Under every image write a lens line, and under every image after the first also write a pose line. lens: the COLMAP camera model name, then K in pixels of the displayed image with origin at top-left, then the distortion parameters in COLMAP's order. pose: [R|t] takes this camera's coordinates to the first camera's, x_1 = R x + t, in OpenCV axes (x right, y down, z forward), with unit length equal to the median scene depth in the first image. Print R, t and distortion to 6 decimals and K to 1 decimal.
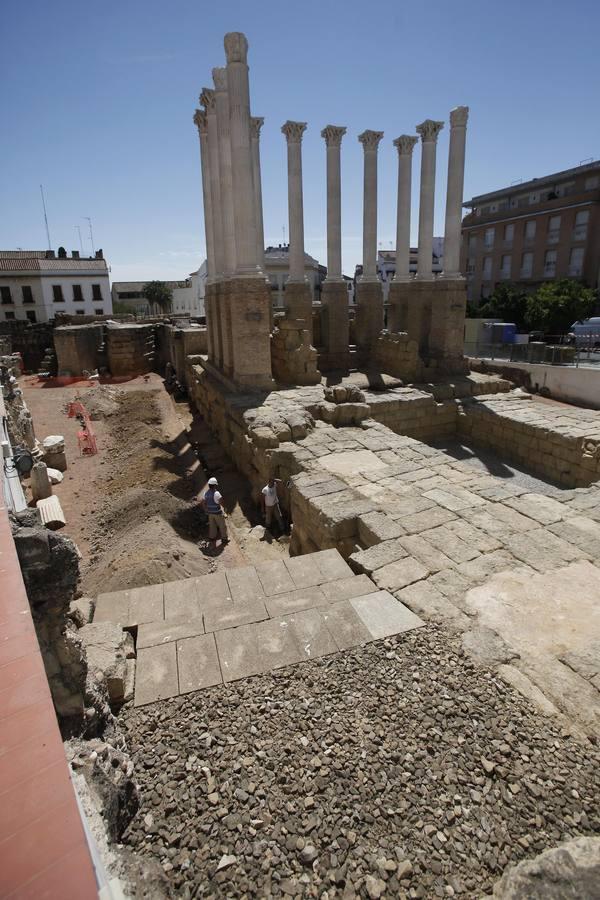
lens RADIAL K [[438.9, 0, 300.2], [0, 438.9, 426.3], [0, 0, 1]] dist [-0.090346, 0.046133]
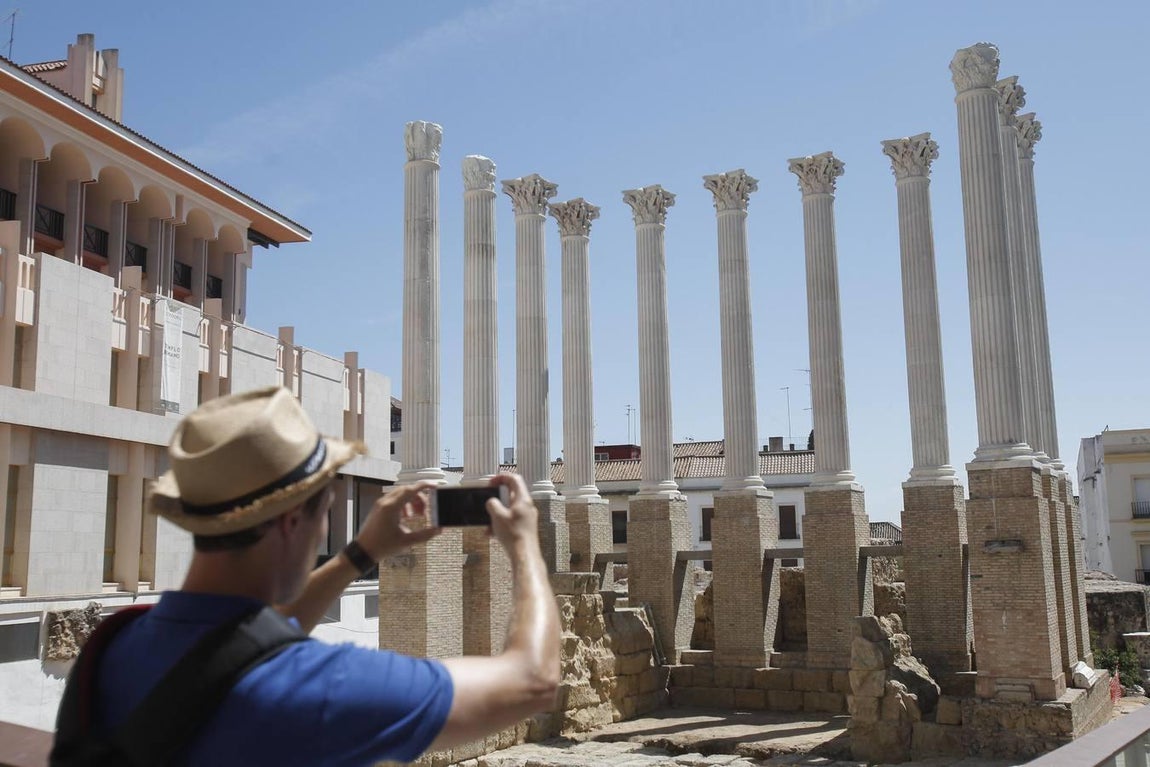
lens RADIAL K [[1158.0, 0, 575.0], [0, 1158.0, 383.5], [0, 0, 1]] dist [0.012013, 0.011758]
pose [[0.649136, -0.106525, -0.753176, 0.838933], [-0.212958, 0.925101, -0.314382, -0.037867], [0.730254, 0.364472, 0.577832, 0.188223]]
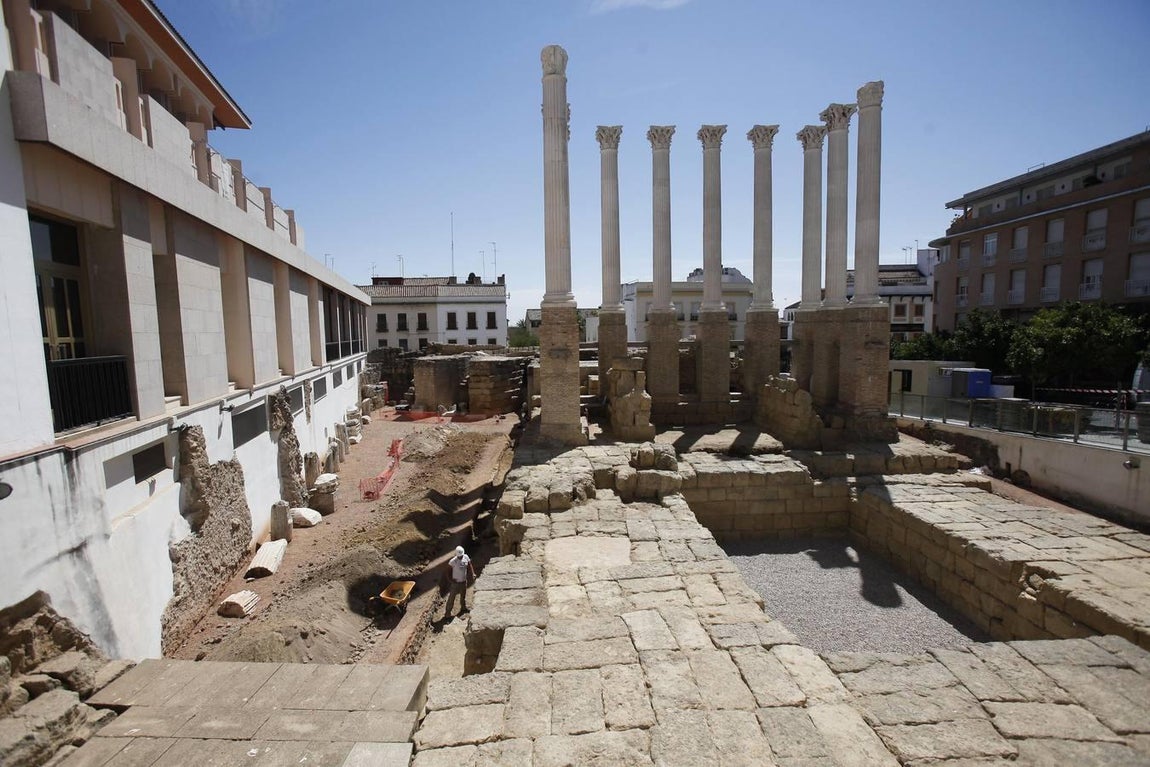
lens RADIAL K [[541.1, 0, 568.5], [0, 541.1, 388.8], [0, 0, 1]] dist [-0.083137, 0.039925]
pose [[0.939127, 0.042682, -0.340910, 0.192626], [-0.101692, 0.982325, -0.157150, -0.020485], [0.328177, 0.182251, 0.926868, 0.056113]]
